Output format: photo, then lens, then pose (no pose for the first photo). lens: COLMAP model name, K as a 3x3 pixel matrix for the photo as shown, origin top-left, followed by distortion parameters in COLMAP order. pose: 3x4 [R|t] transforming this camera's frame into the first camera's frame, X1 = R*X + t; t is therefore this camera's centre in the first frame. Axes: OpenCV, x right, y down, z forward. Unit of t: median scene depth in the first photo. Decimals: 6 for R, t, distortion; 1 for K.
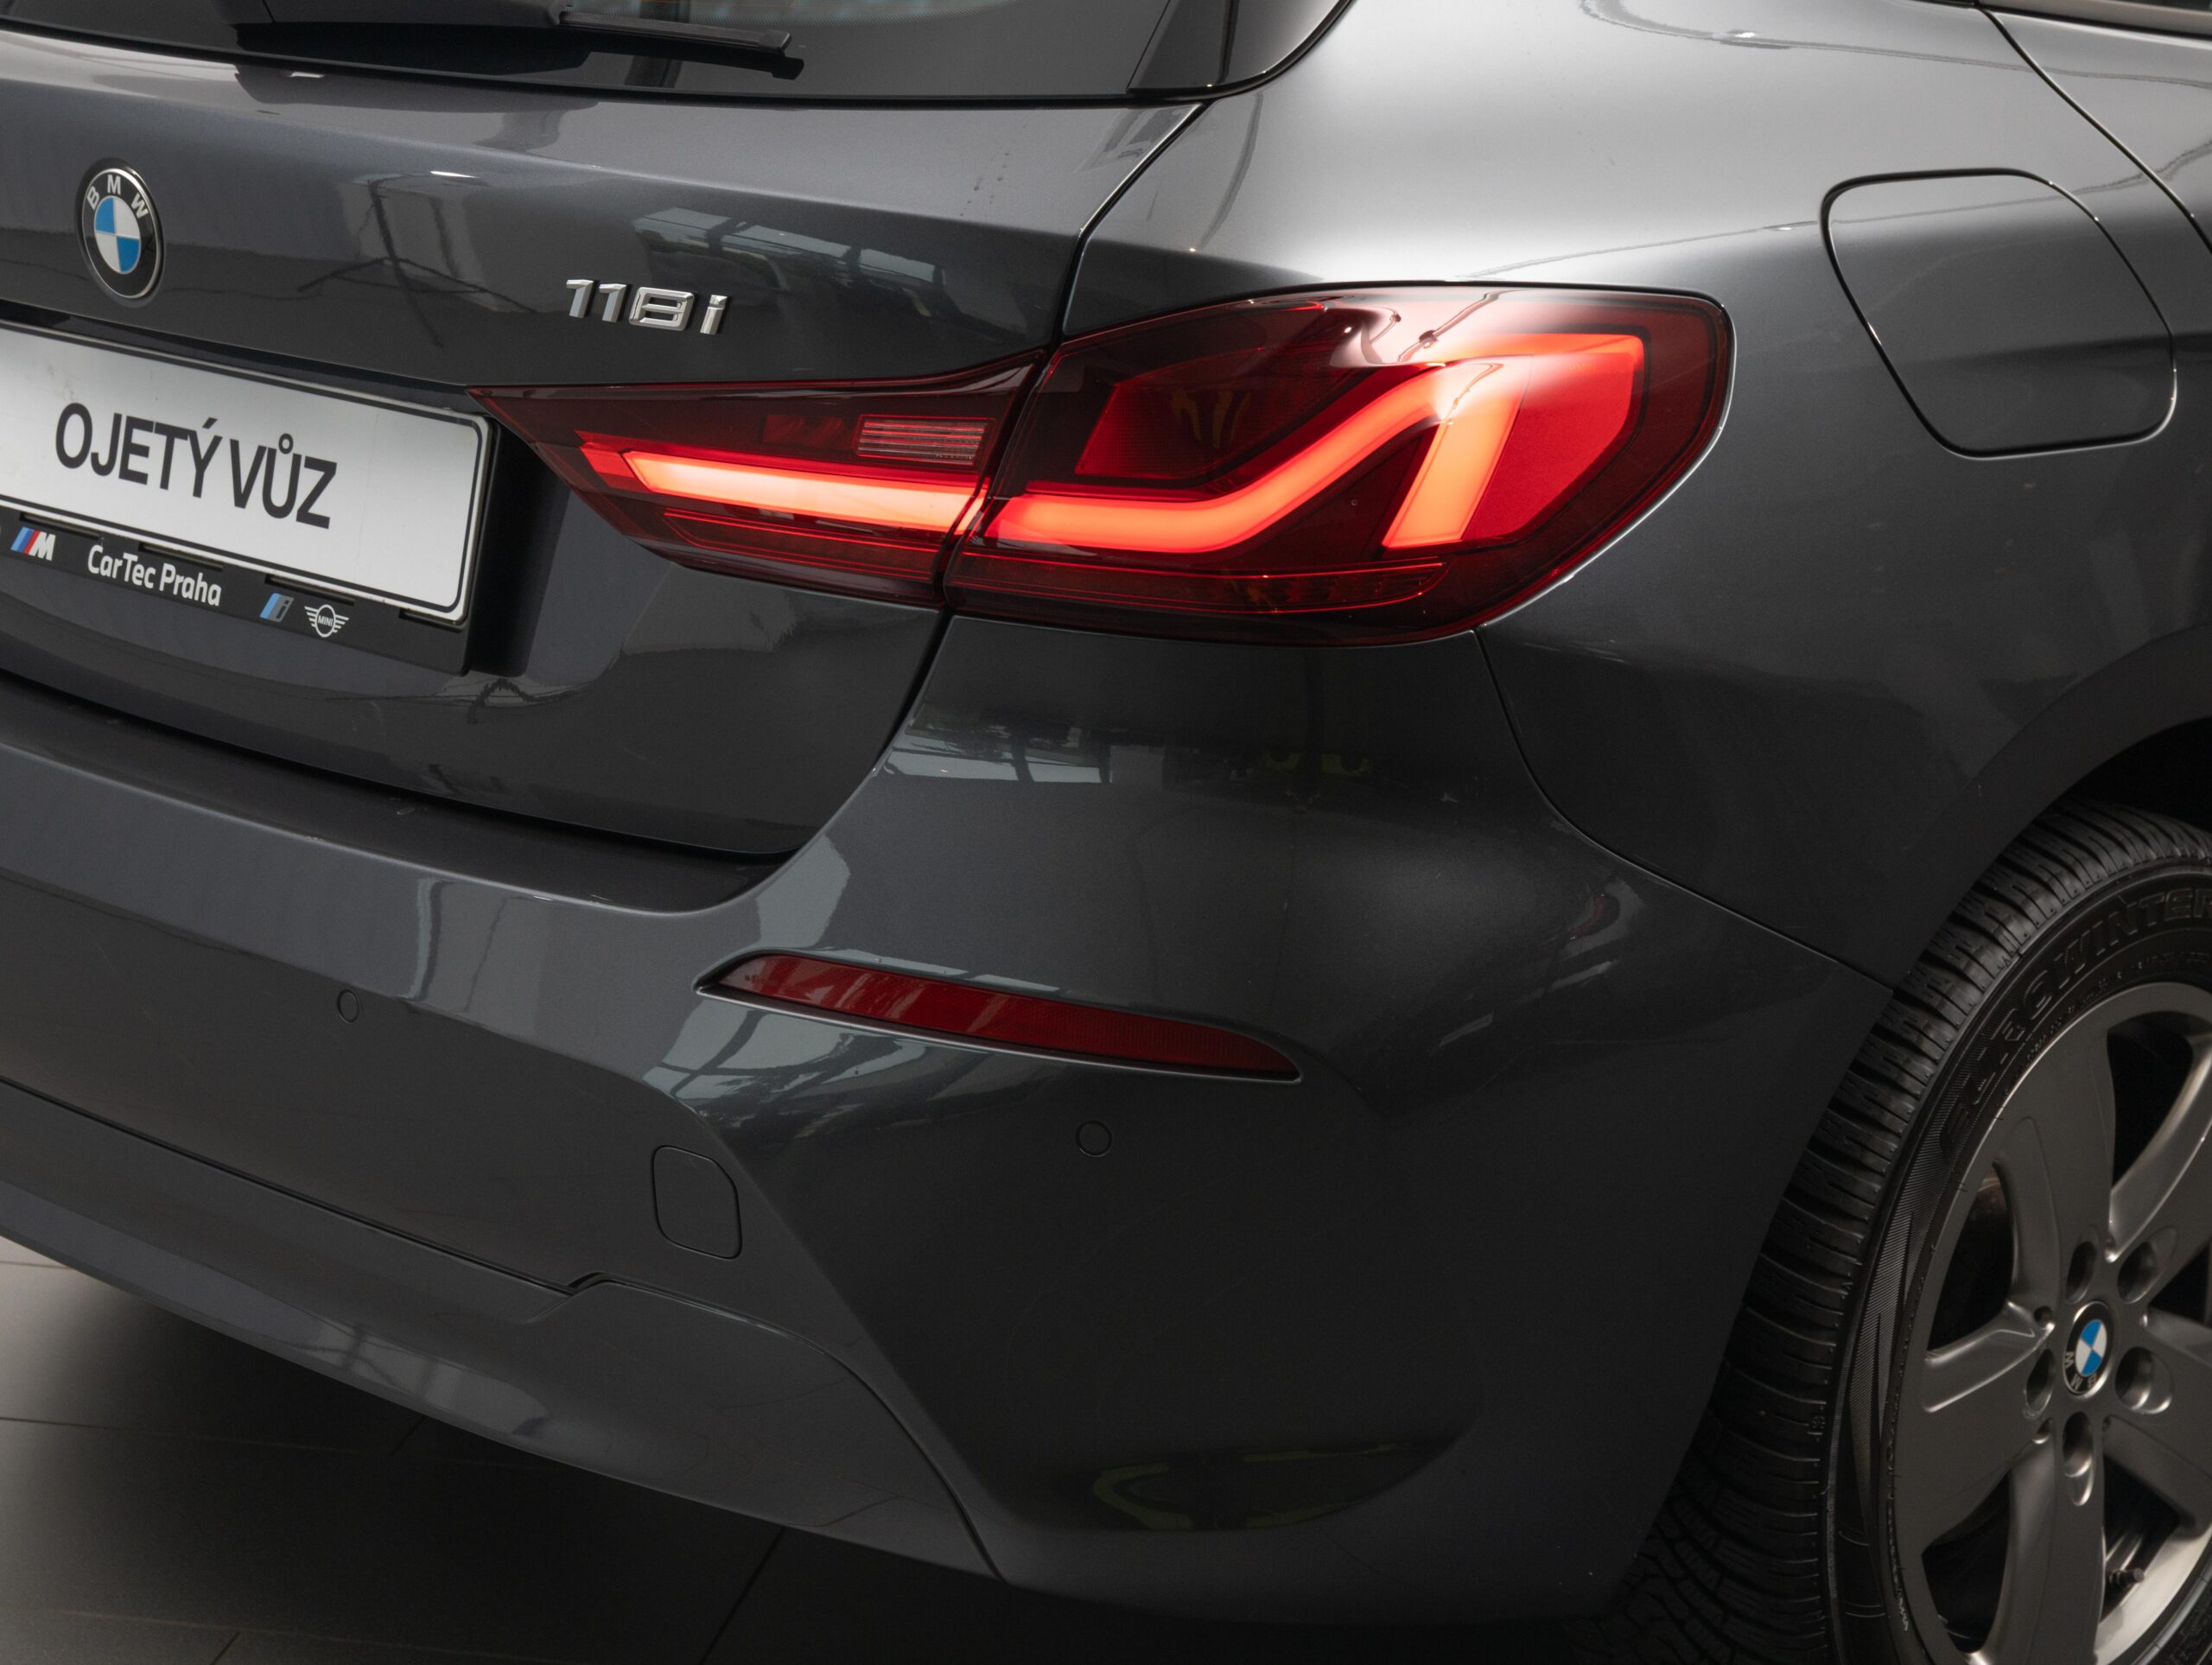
lens RADIAL K [[4553.7, 0, 1121.0], [0, 4553.7, 825.4], [0, 0, 1]] dist [-0.124139, 0.000000]
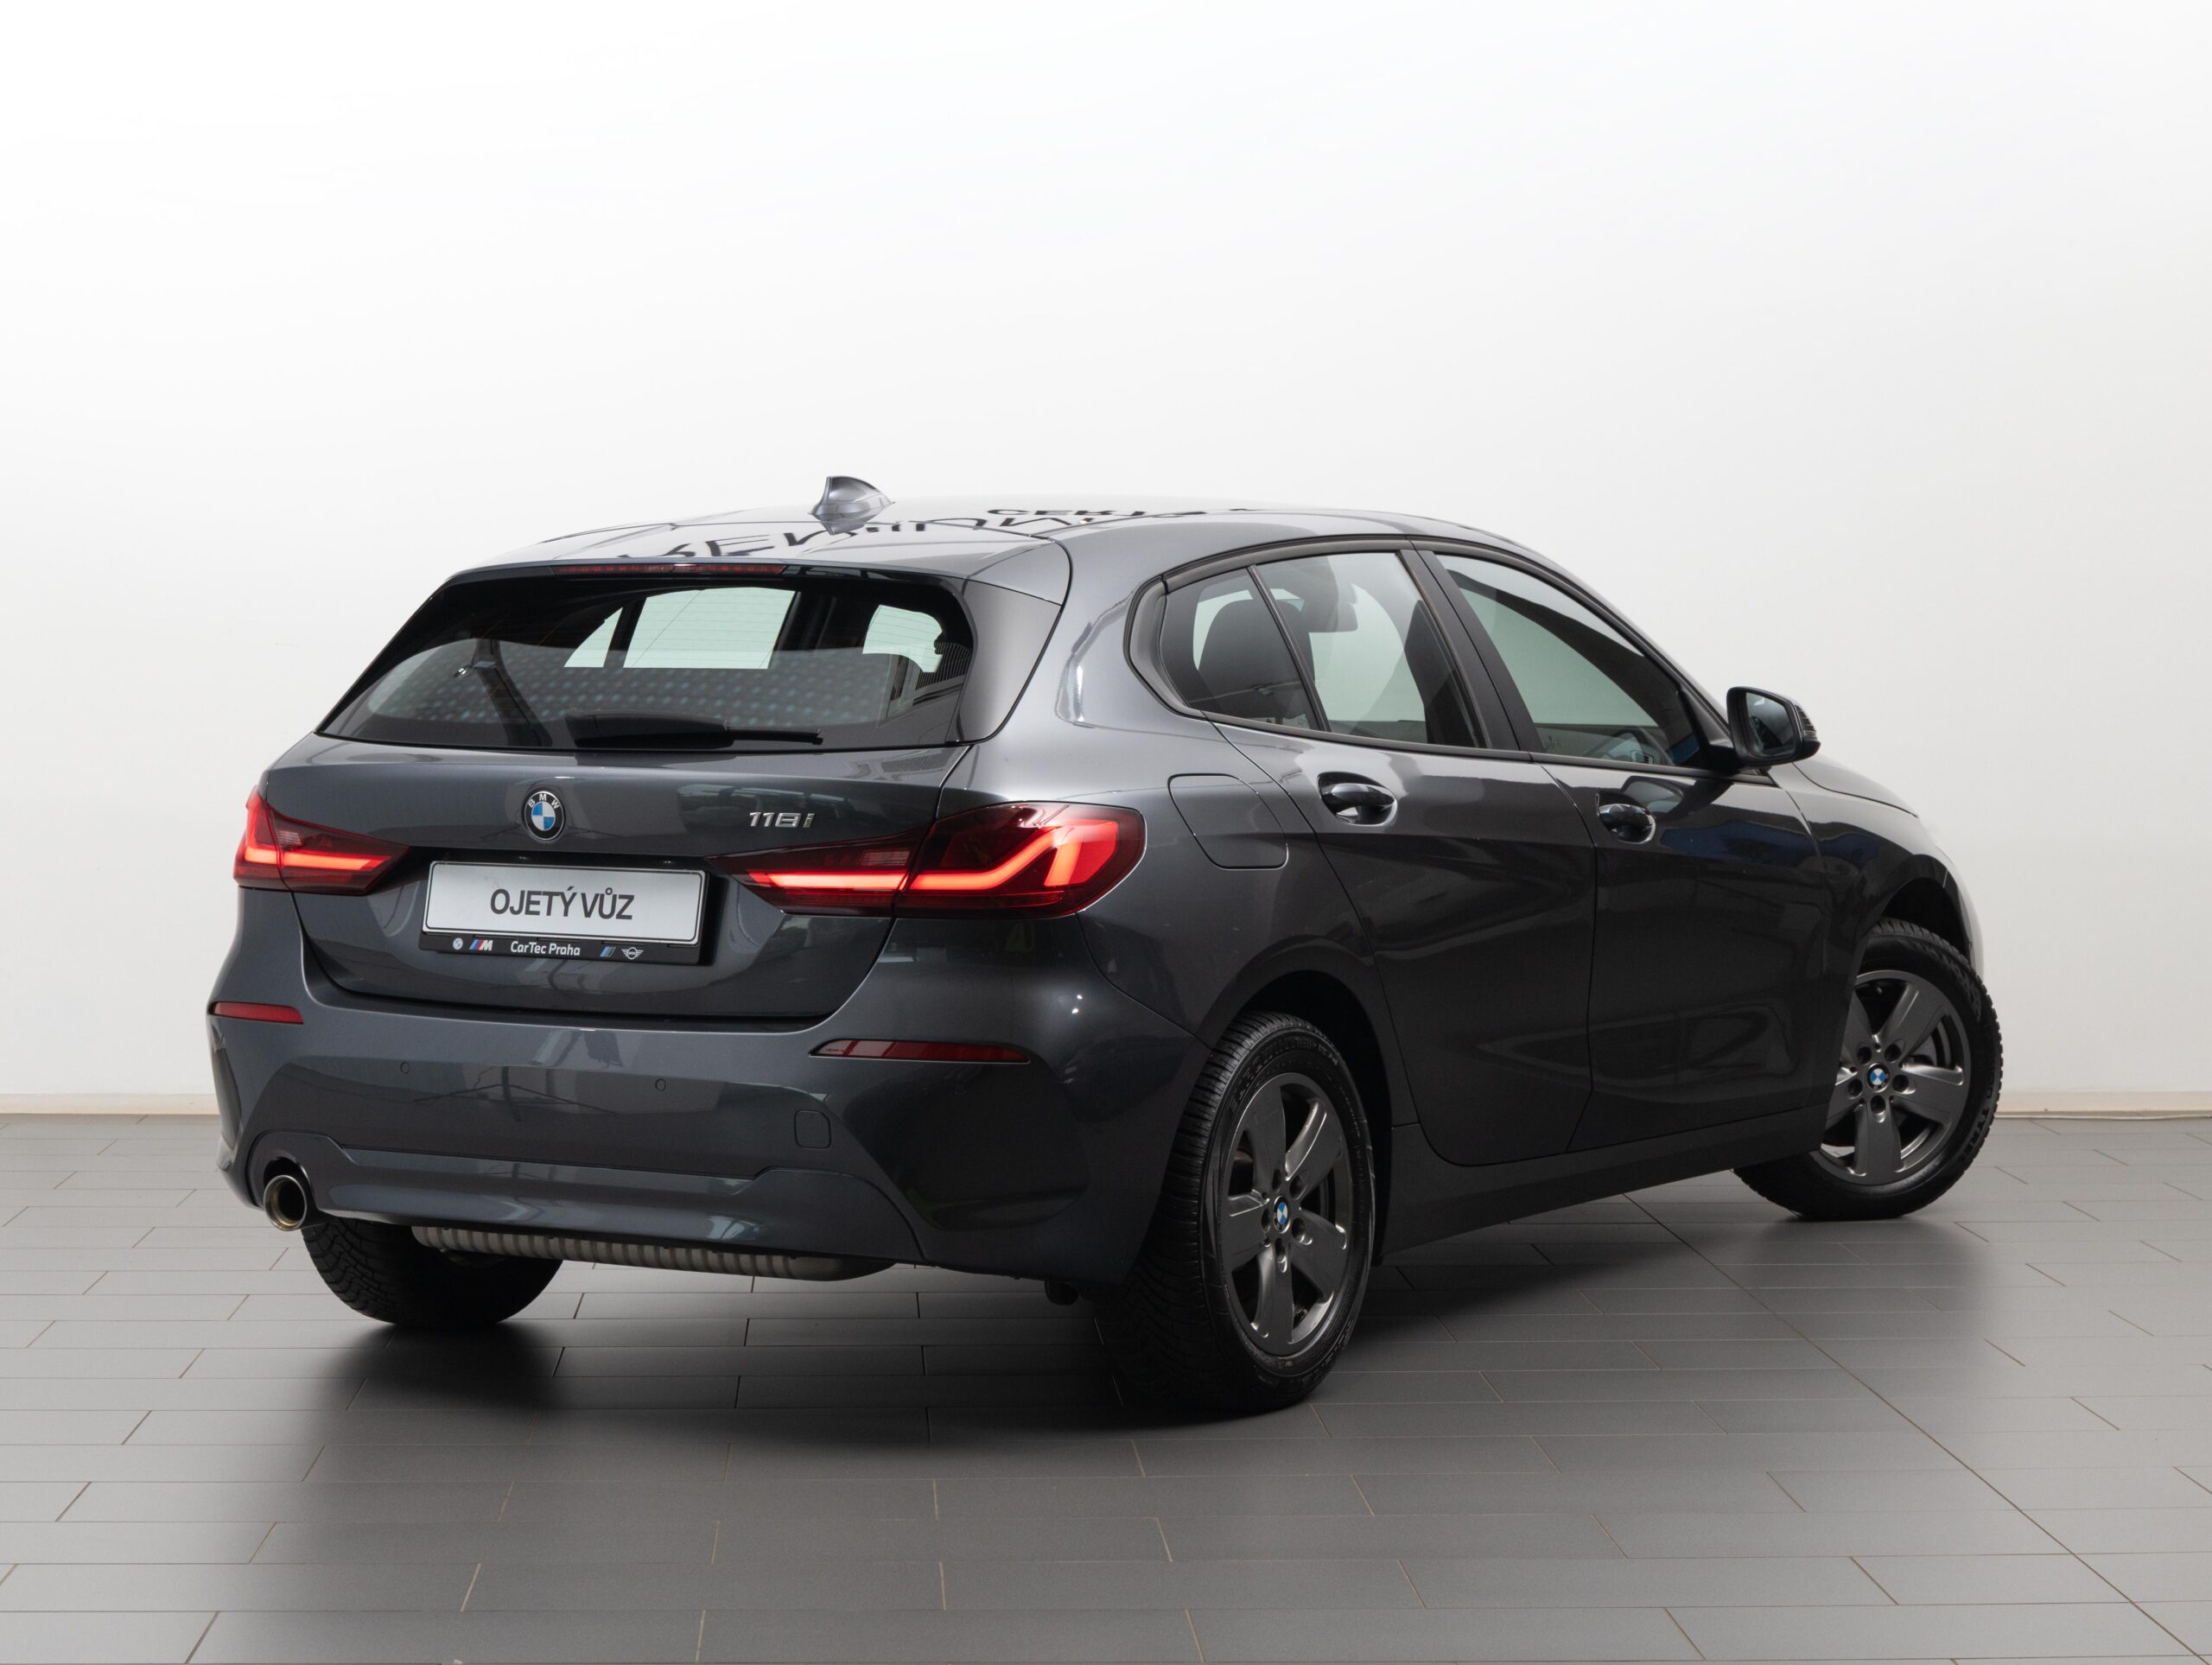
lens RADIAL K [[4553.7, 0, 1109.0], [0, 4553.7, 839.0], [0, 0, 1]] dist [-0.124139, 0.000000]
pose [[0.975064, -0.026978, 0.220276, -0.492469], [0.072970, 0.976367, -0.203429, 0.458525], [-0.209582, 0.214430, 0.953989, -1.648651]]
